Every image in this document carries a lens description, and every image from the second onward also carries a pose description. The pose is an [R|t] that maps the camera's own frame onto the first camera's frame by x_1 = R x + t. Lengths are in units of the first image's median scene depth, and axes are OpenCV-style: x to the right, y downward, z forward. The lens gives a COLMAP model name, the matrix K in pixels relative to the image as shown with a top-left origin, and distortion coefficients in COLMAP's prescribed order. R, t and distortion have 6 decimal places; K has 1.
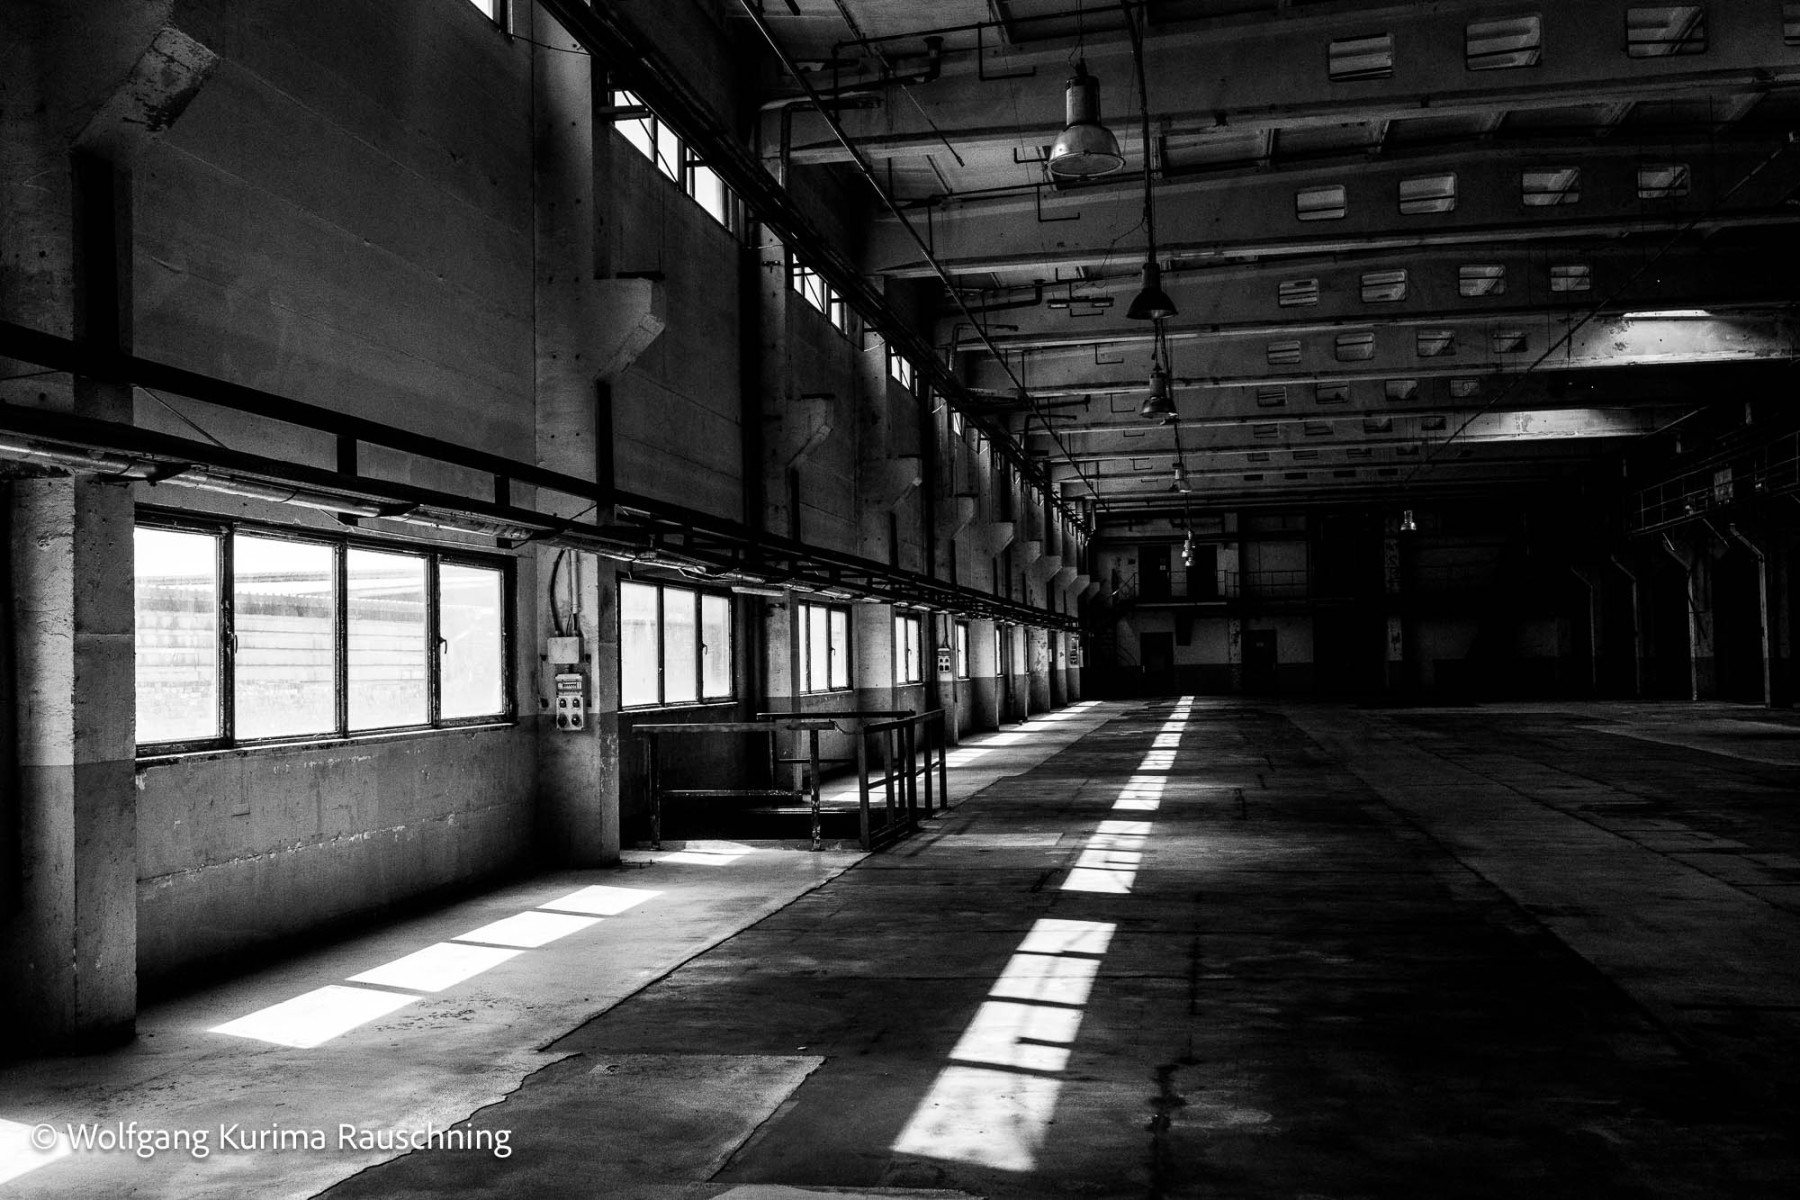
lens RADIAL K [[1700.9, 0, 900.0], [0, 1700.9, 600.0], [0, 0, 1]] dist [0.000931, 0.000124]
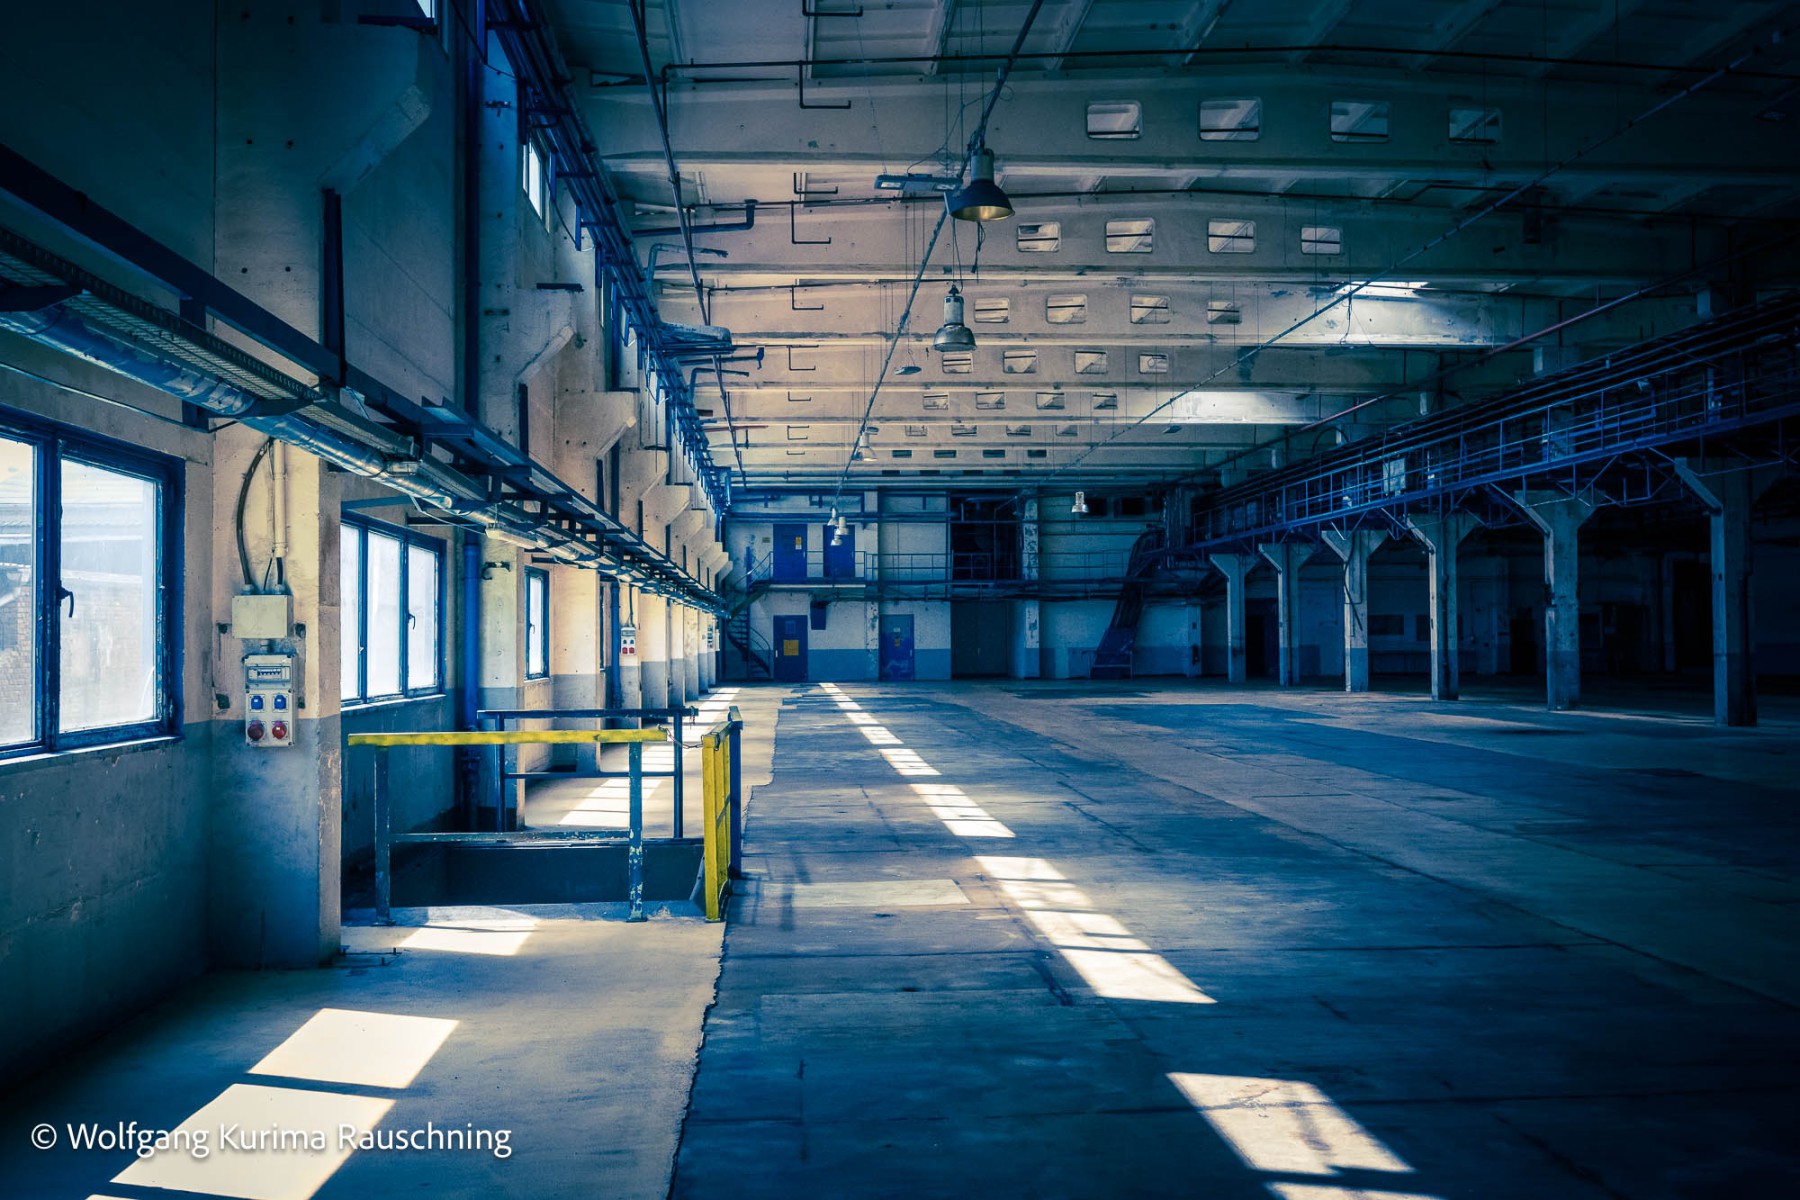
lens RADIAL K [[1700.9, 0, 900.0], [0, 1700.9, 600.0], [0, 0, 1]] dist [0.000931, 0.000124]
pose [[0.968941, 0.019216, 0.246546, -0.052320], [-0.021582, 0.999743, 0.006897, 0.005974], [-0.246350, -0.012004, 0.969107, 0.144392]]
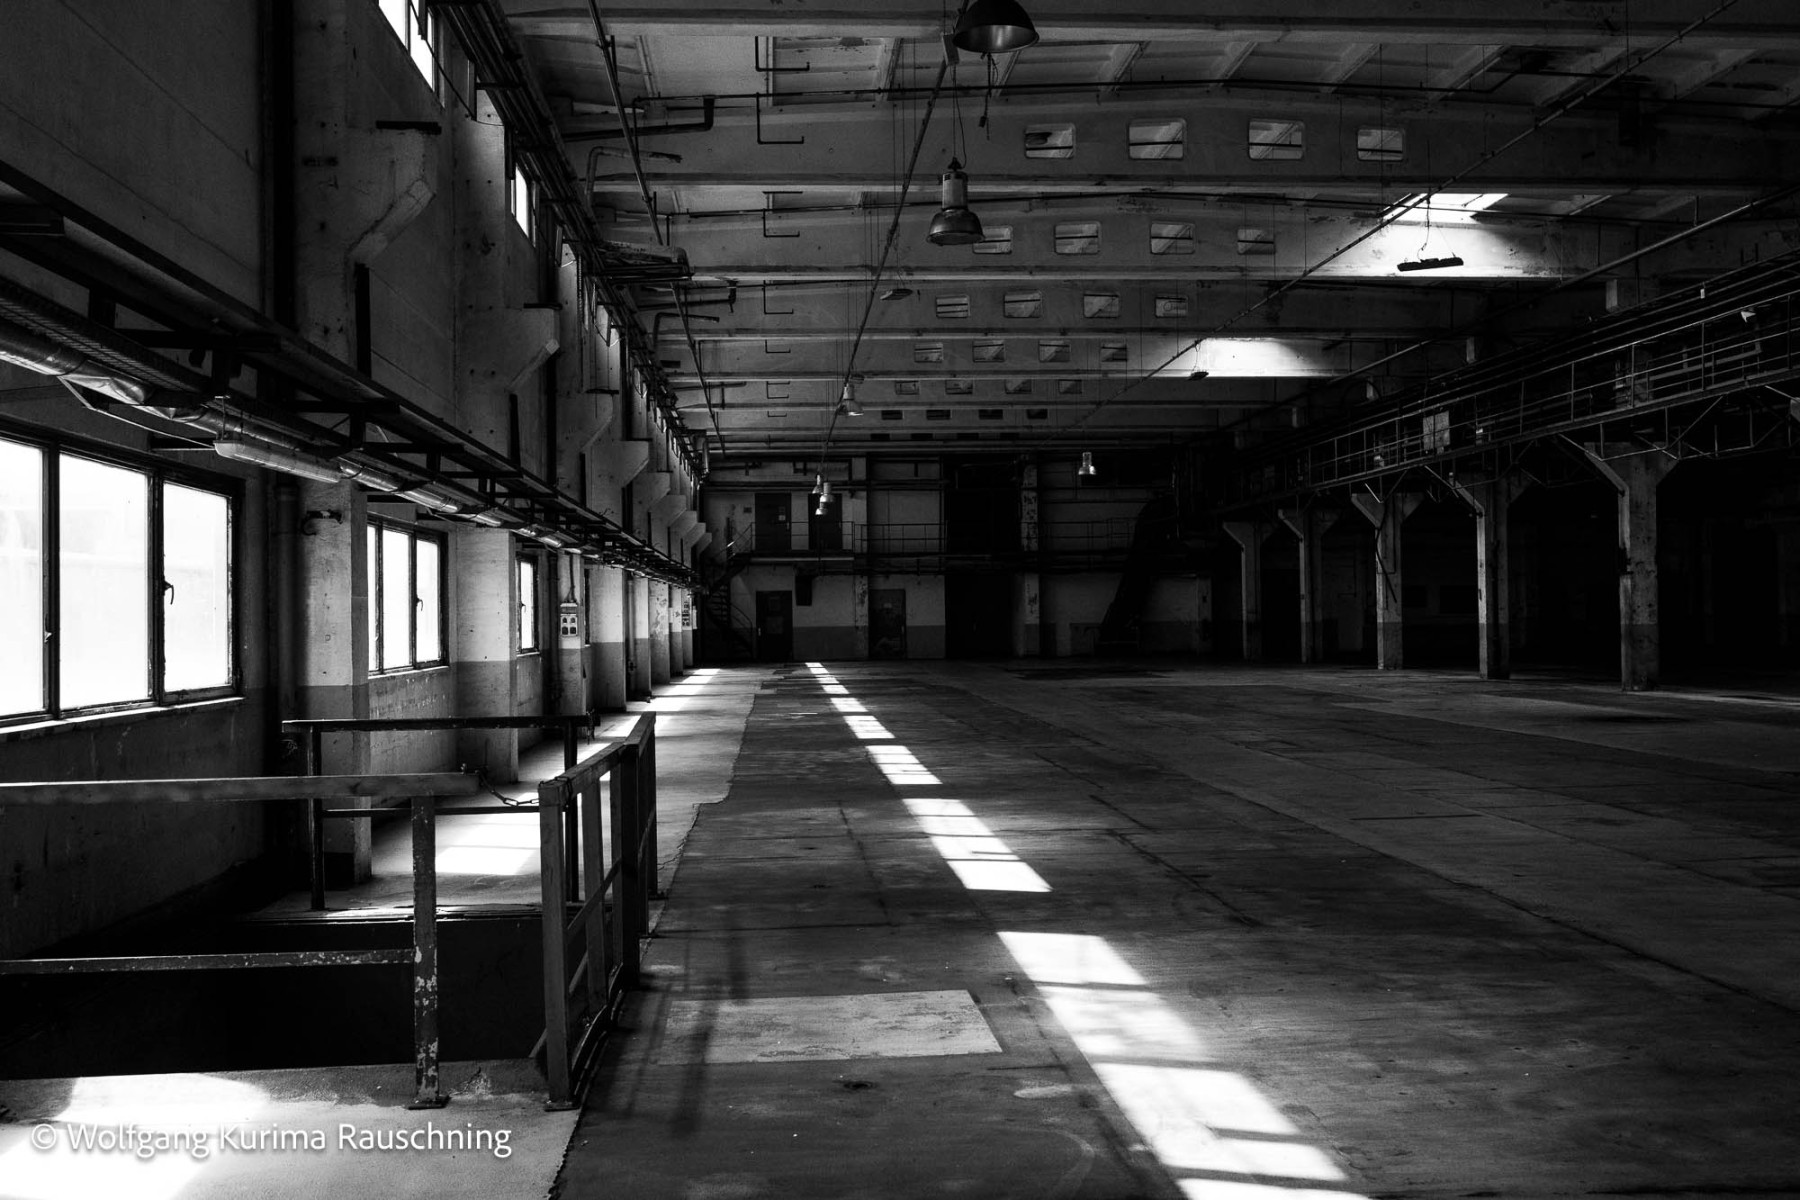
lens RADIAL K [[1700.9, 0, 900.0], [0, 1700.9, 600.0], [0, 0, 1]] dist [0.000931, 0.000124]
pose [[0.967821, 0.009804, 0.251447, -0.019500], [-0.015526, 0.999663, 0.020783, 0.009929], [-0.251158, -0.024019, 0.967648, 0.268979]]
